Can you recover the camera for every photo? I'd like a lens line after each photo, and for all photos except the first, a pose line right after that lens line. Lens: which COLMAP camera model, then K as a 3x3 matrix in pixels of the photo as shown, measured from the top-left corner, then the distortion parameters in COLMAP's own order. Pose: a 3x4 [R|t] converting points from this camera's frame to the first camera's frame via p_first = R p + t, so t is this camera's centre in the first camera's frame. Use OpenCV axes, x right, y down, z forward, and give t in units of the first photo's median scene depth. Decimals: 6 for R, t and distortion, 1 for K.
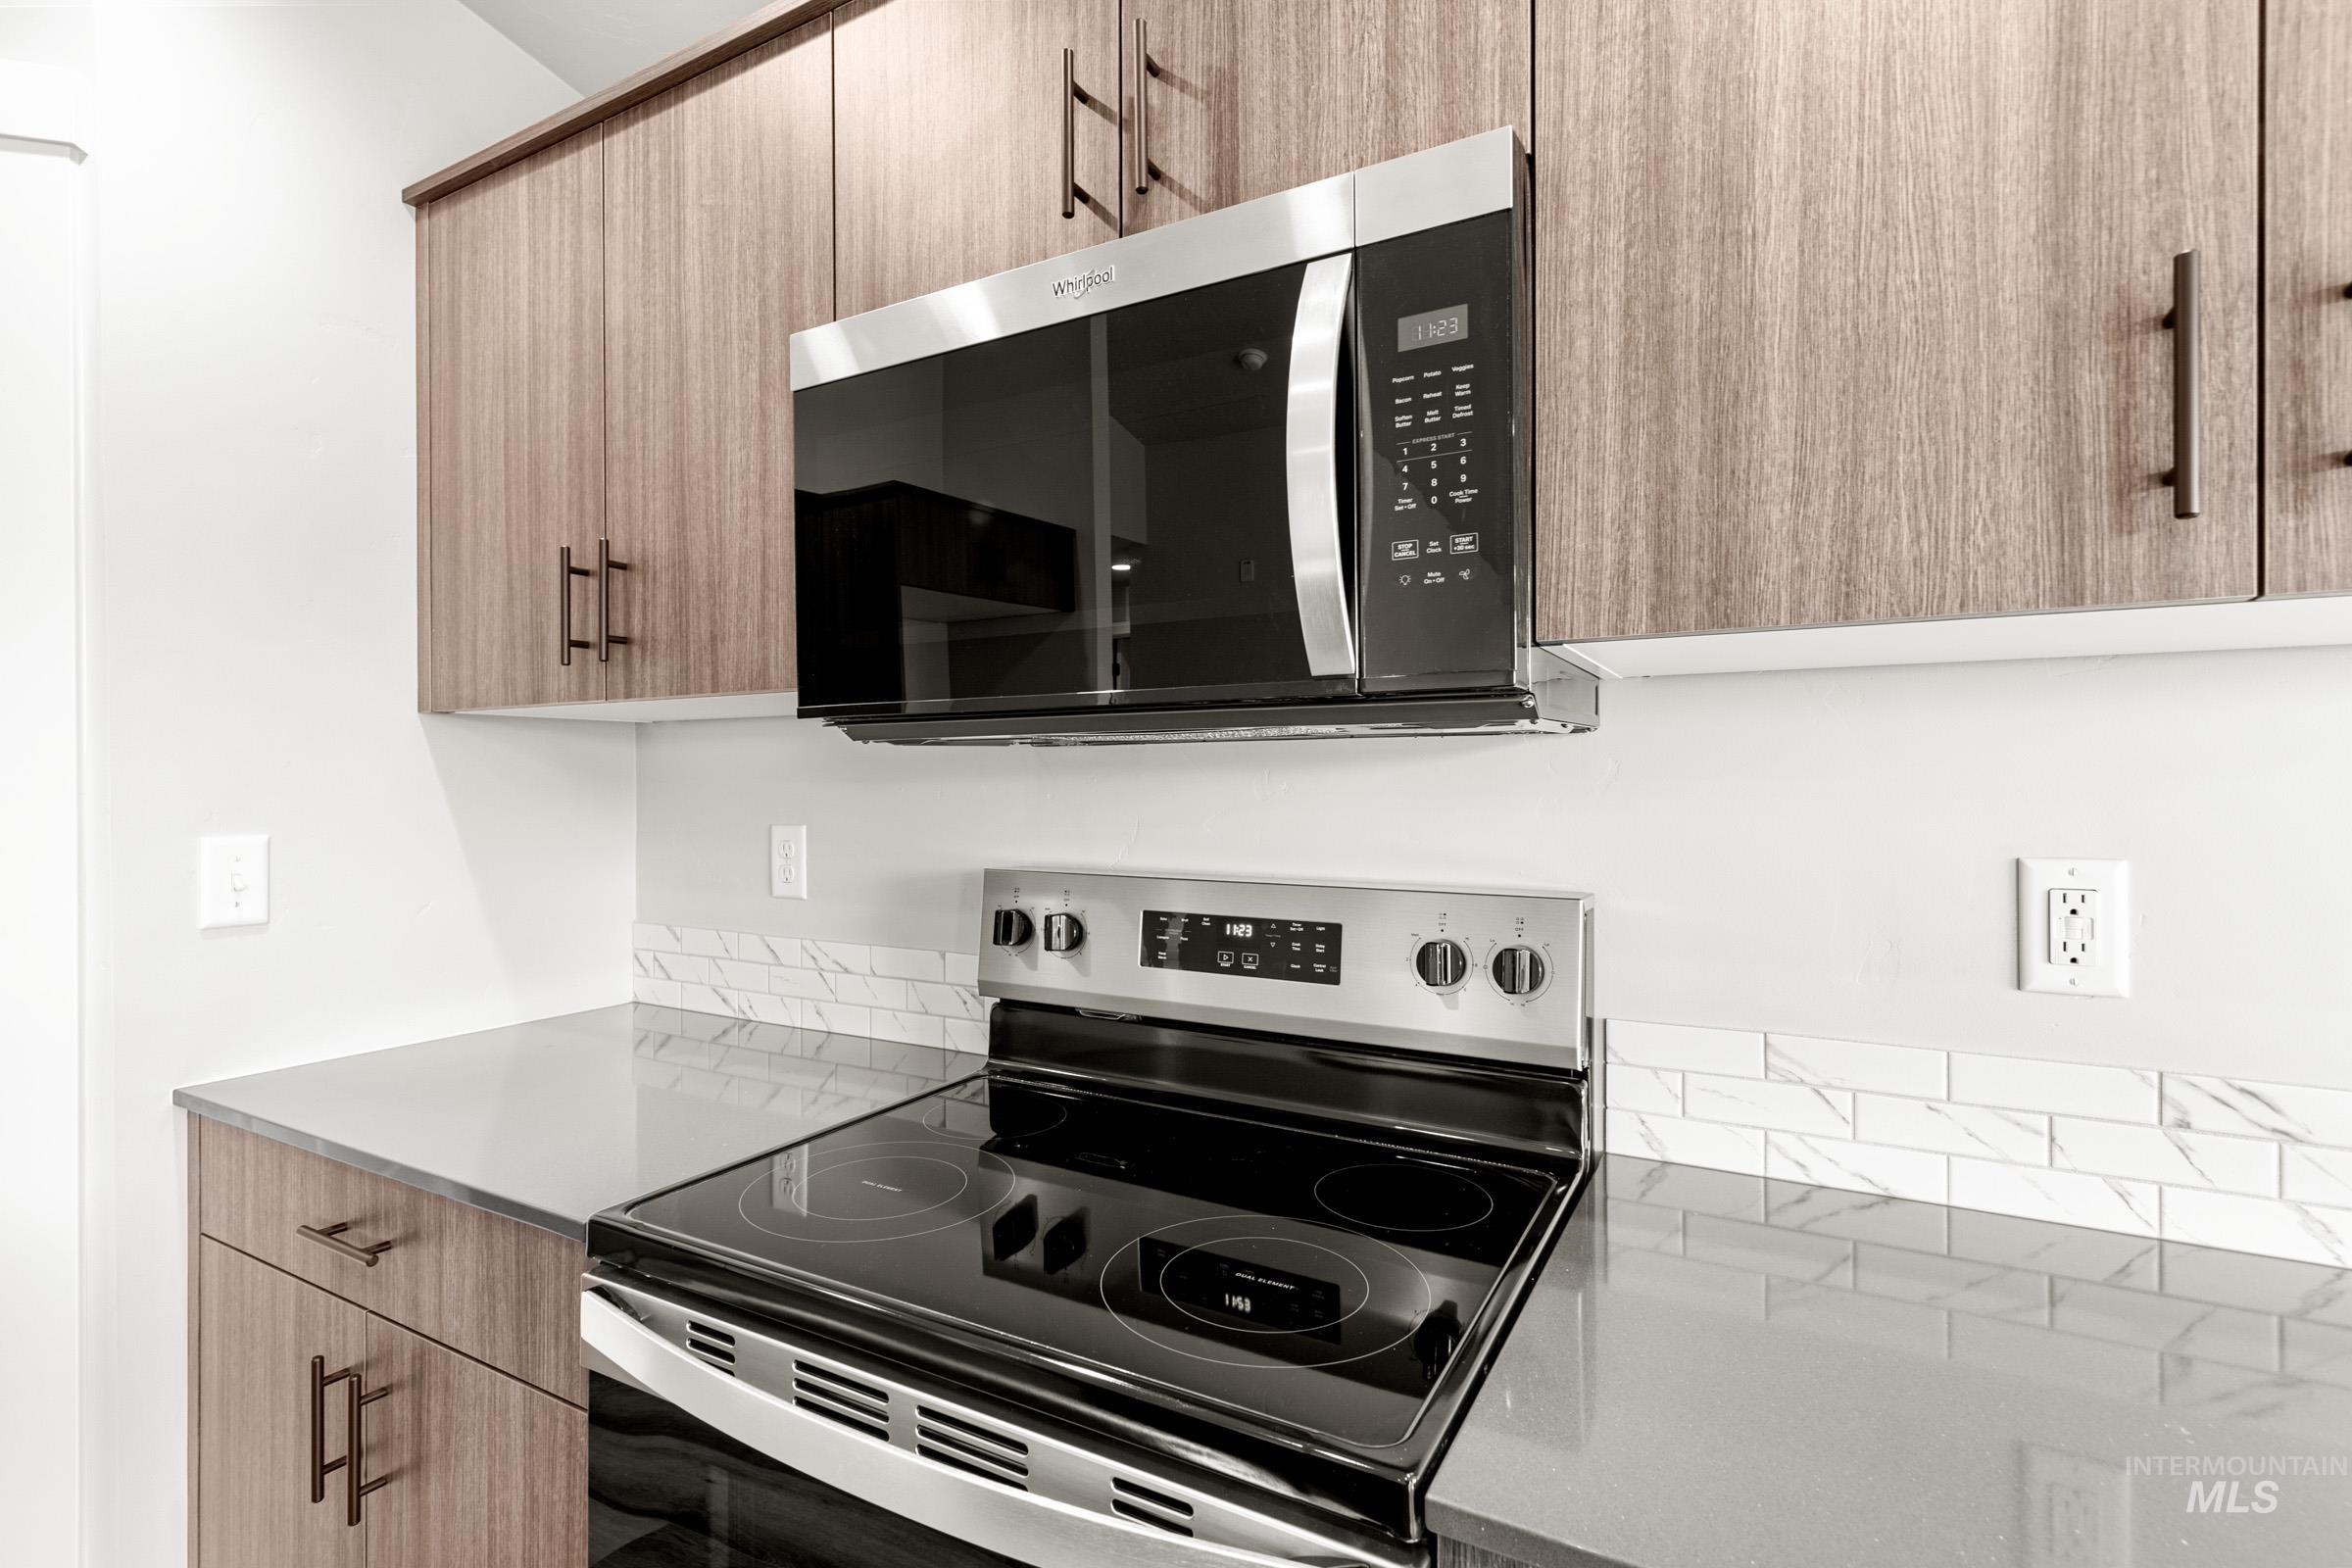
lens RADIAL K [[1106.2, 0, 1169.5], [0, 1106.2, 786.1], [0, 0, 1]] dist [0.009862, -0.002934]
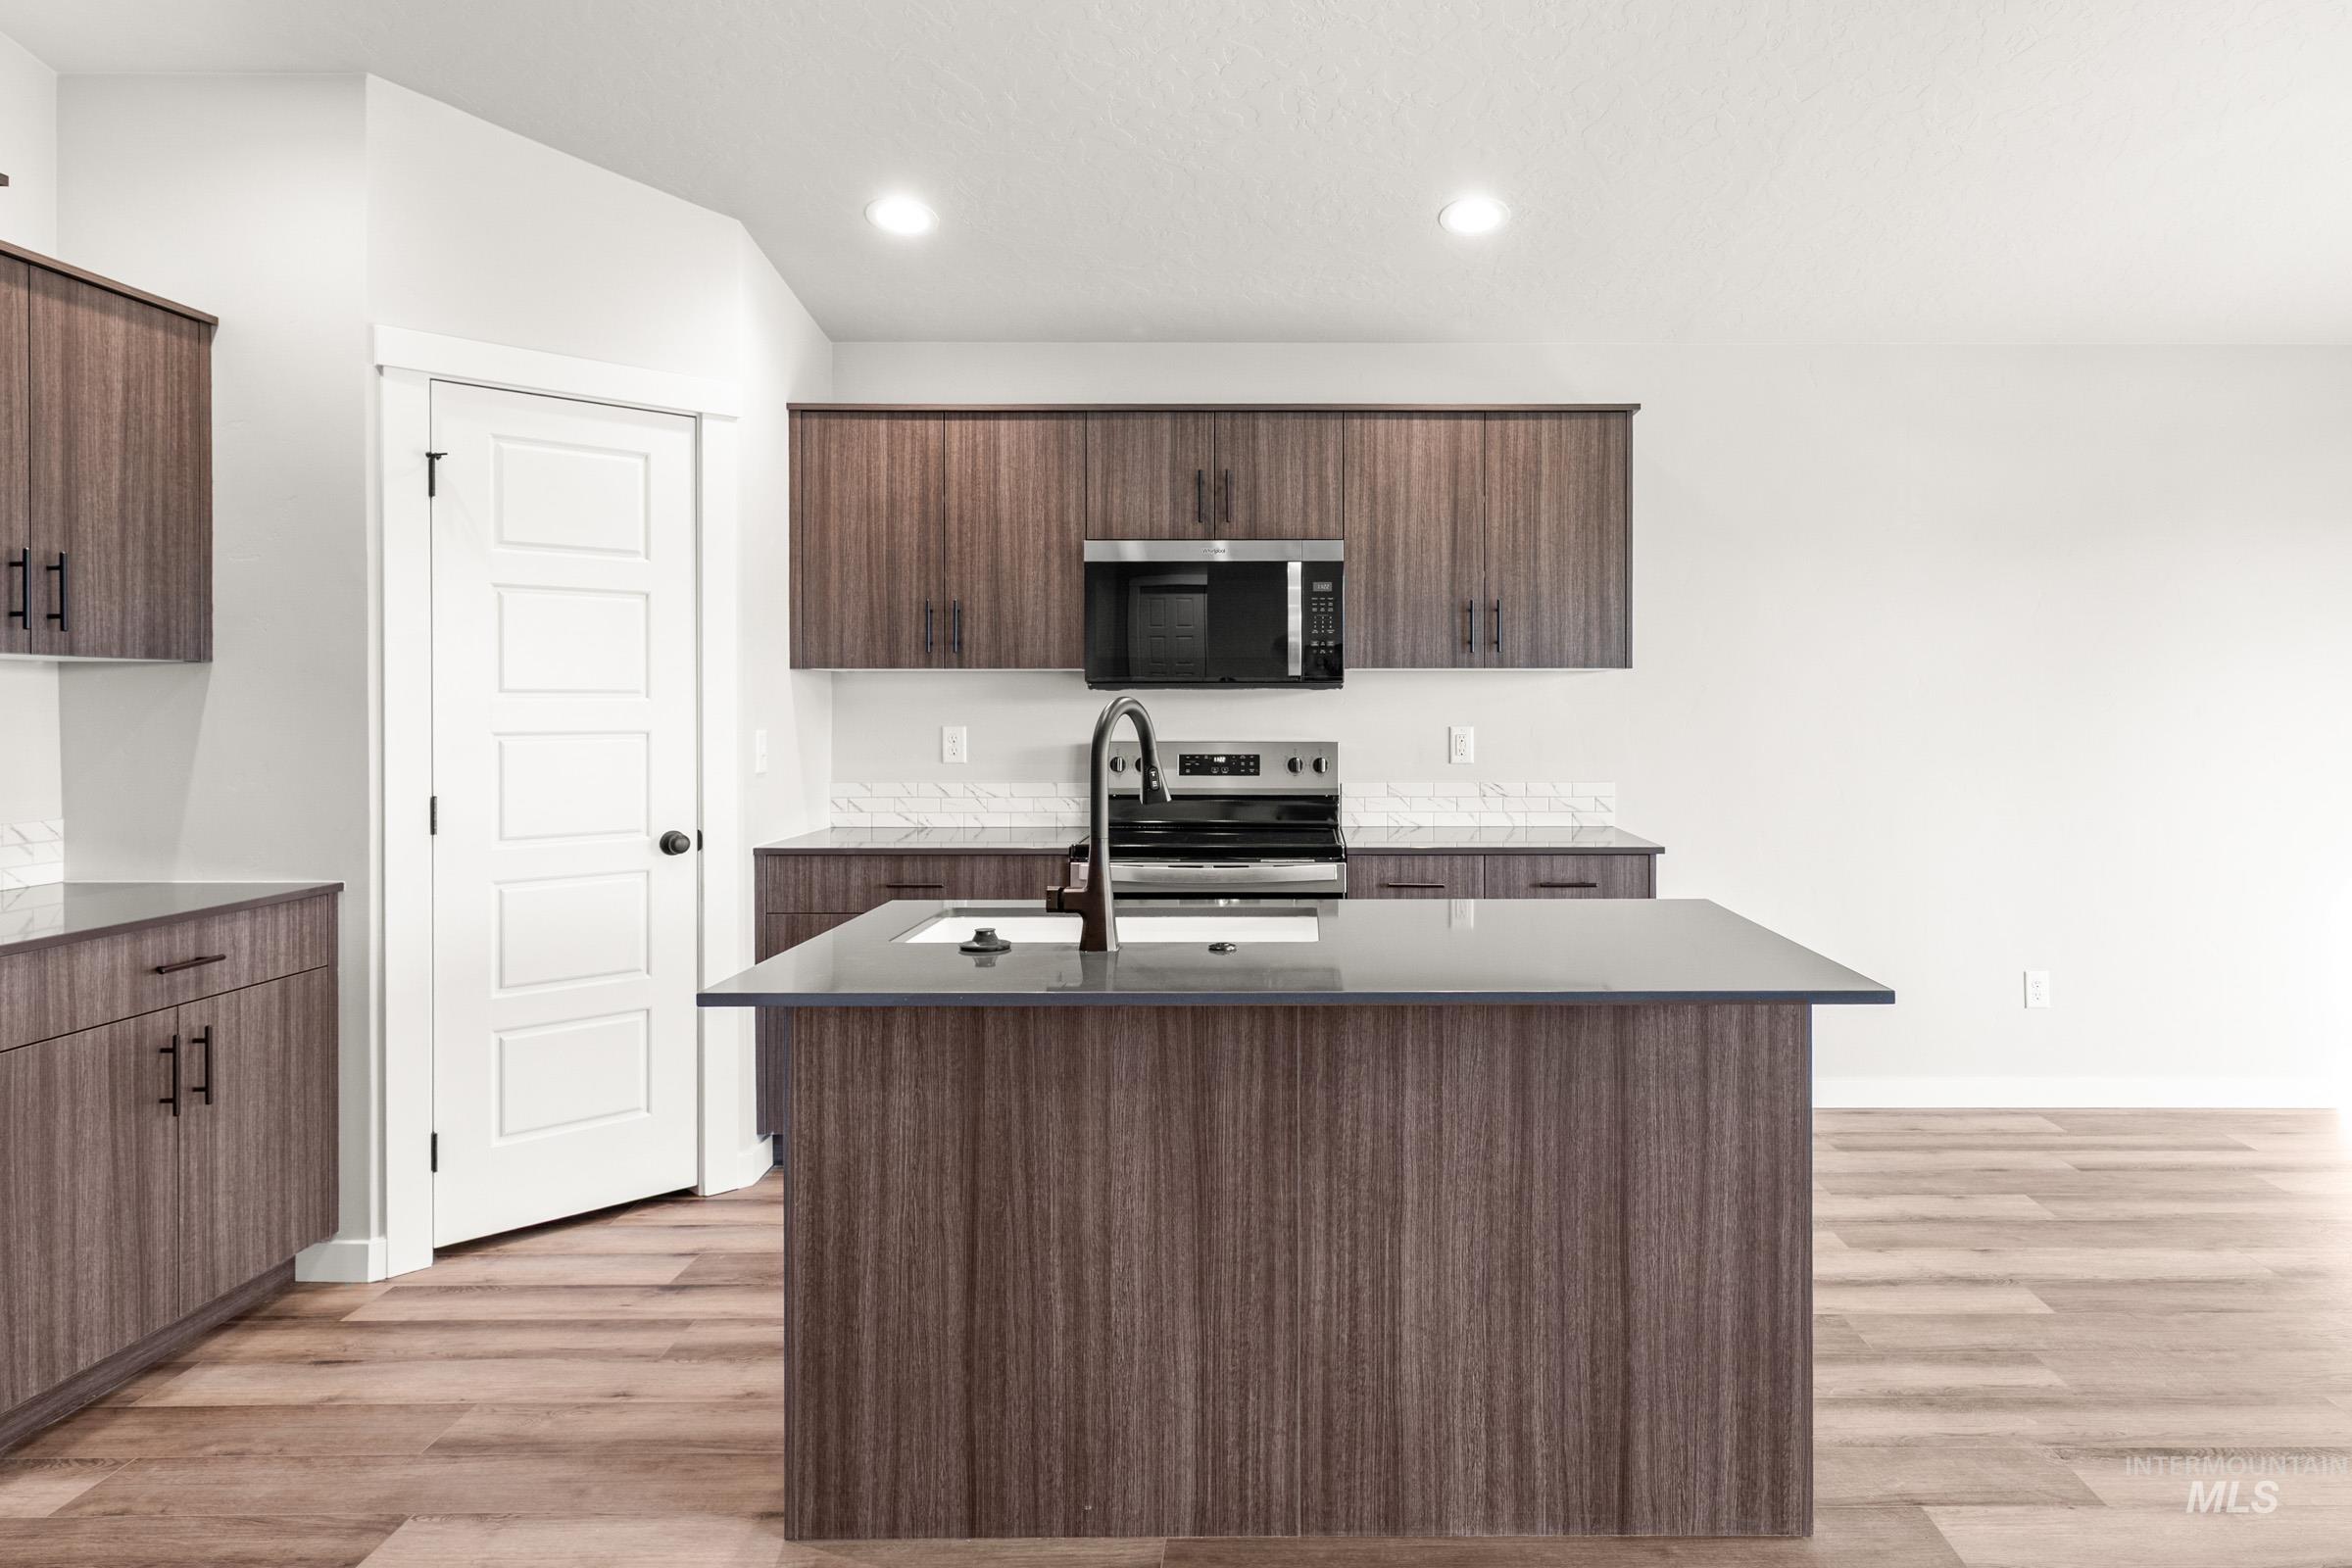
lens RADIAL K [[1396.3, 0, 1317.8], [0, 1396.3, 716.9], [0, 0, 1]] dist [0.011924, -0.007670]
pose [[0.864470, -0.003719, 0.502670, -1.450280], [0.000482, 0.999978, 0.006569, 0.003389], [-0.502684, -0.005436, 0.864453, -2.081524]]
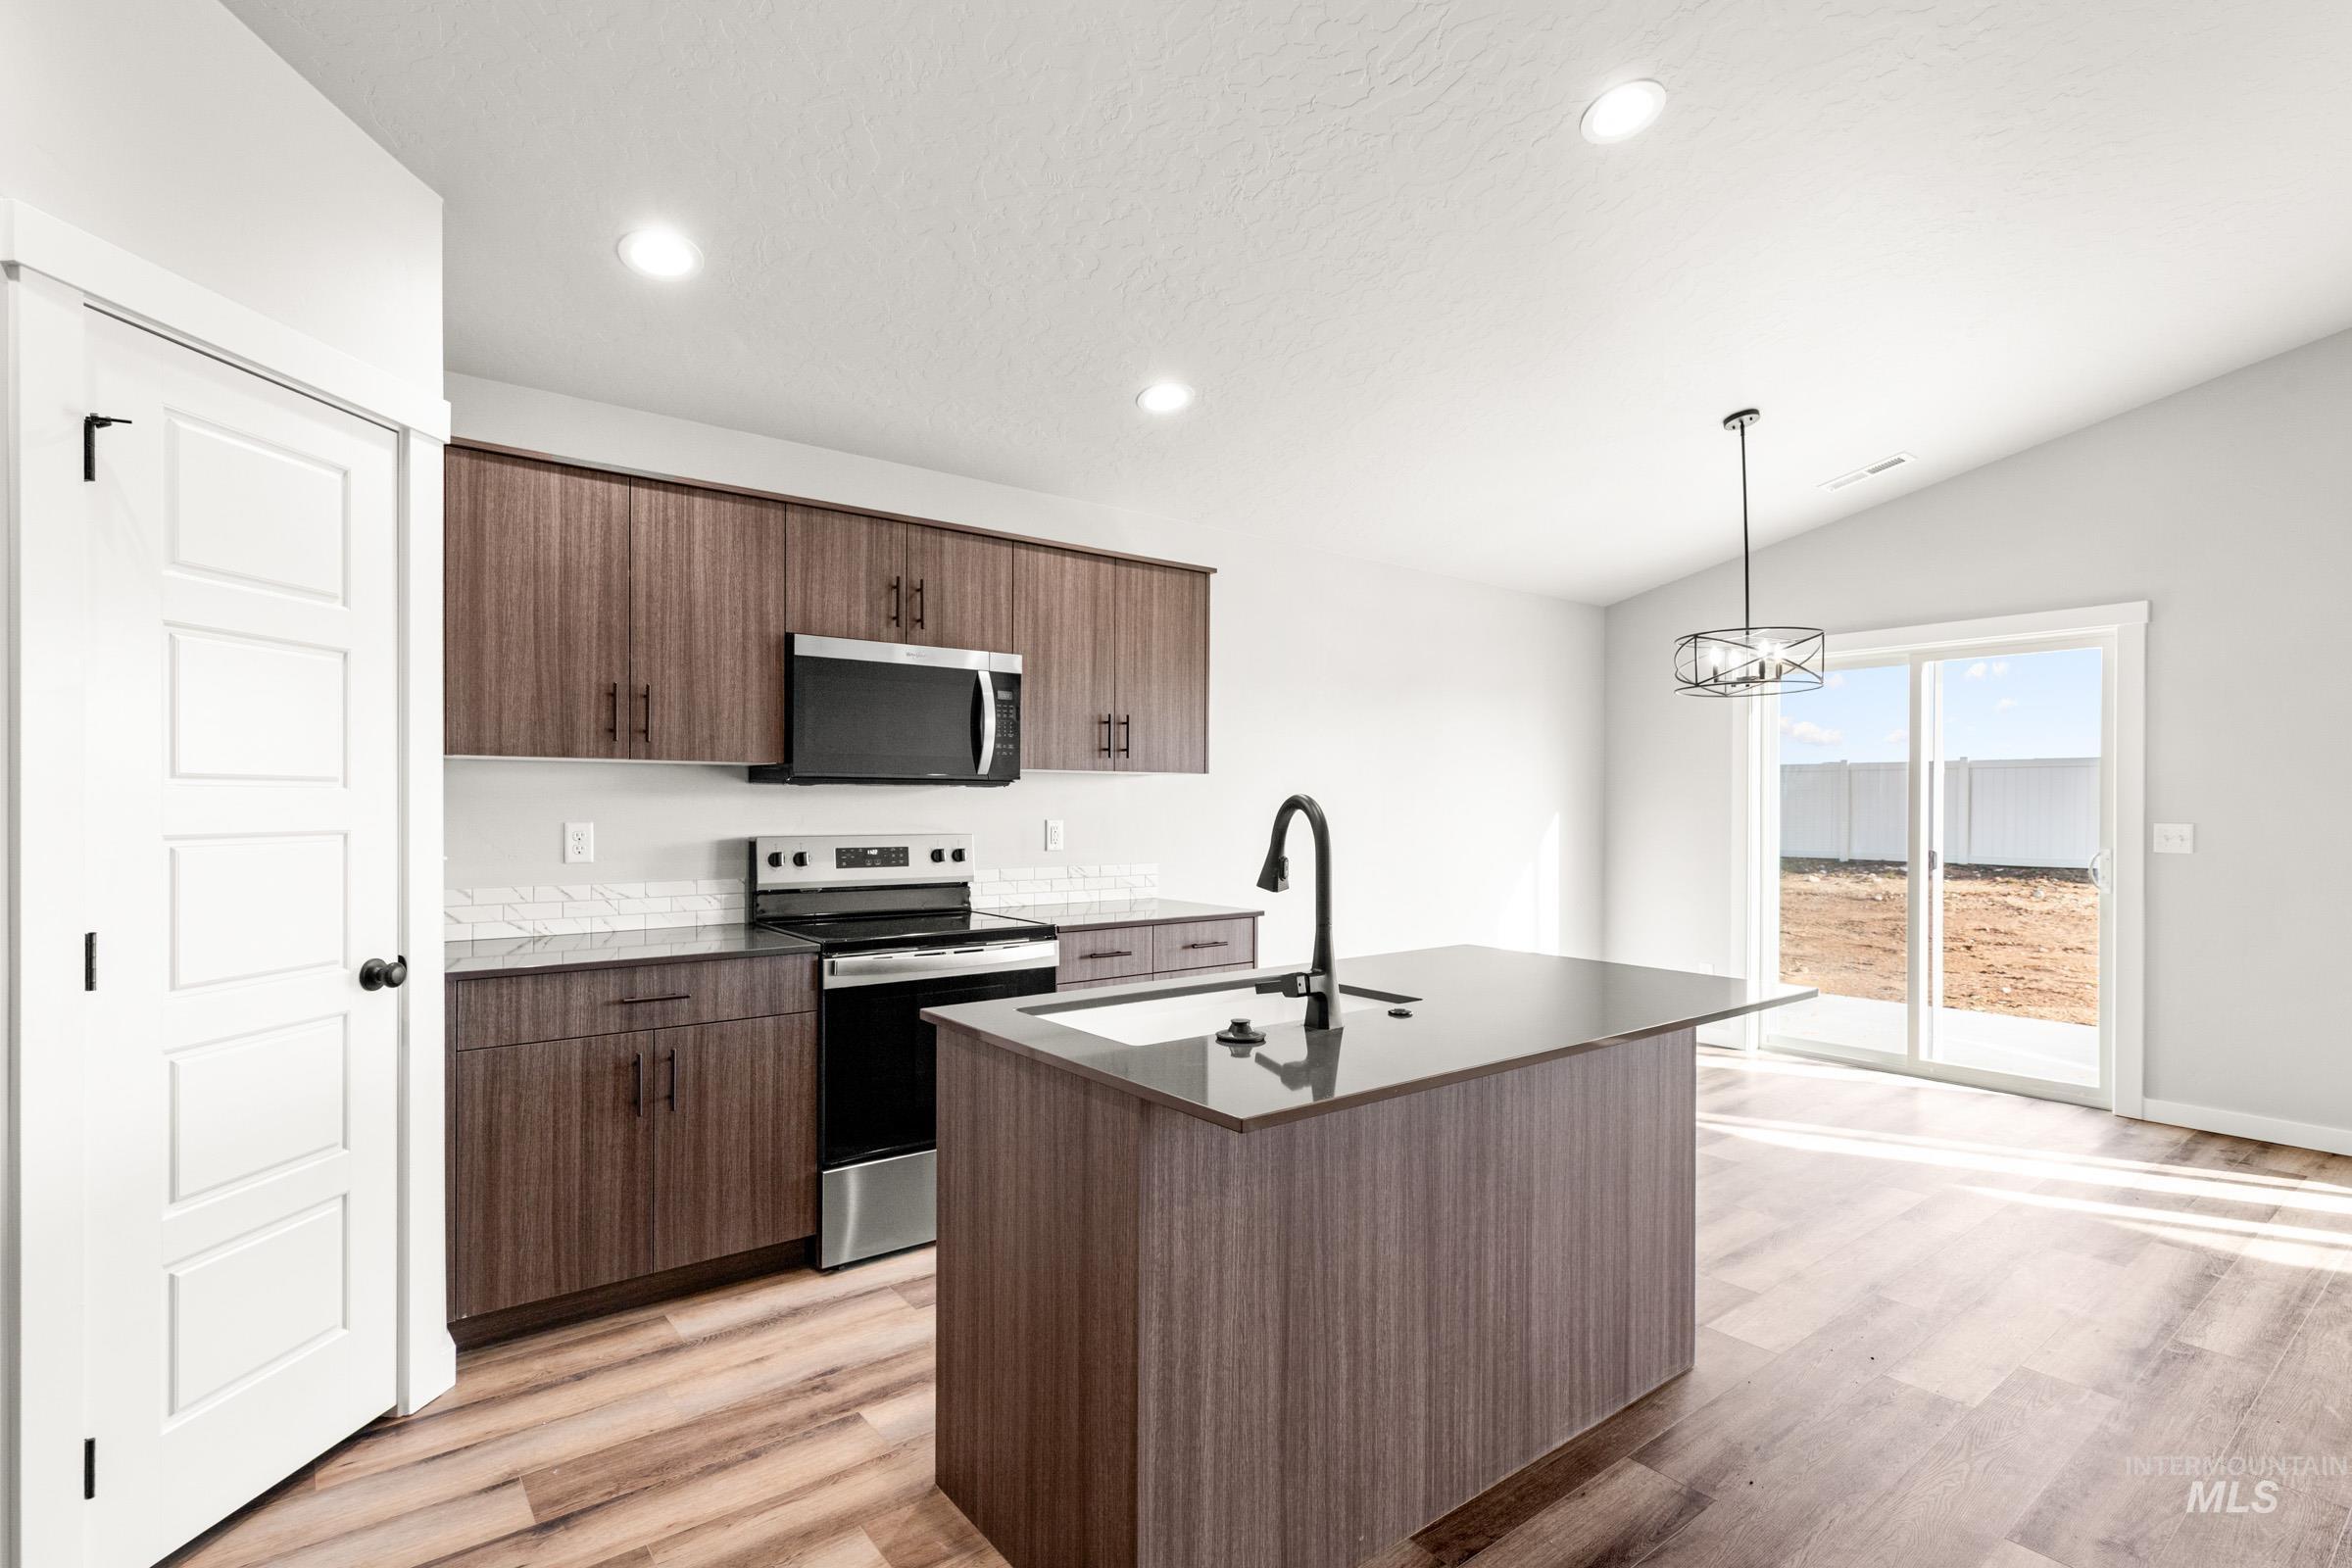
lens RADIAL K [[1106.2, 0, 1156.5], [0, 1106.2, 814.6], [0, 0, 1]] dist [0.009862, -0.002934]
pose [[0.387266, -0.007536, 0.921937, -2.292897], [-0.002970, 0.999951, 0.009421, 0.004079], [-0.921963, -0.006387, 0.387225, -0.787872]]
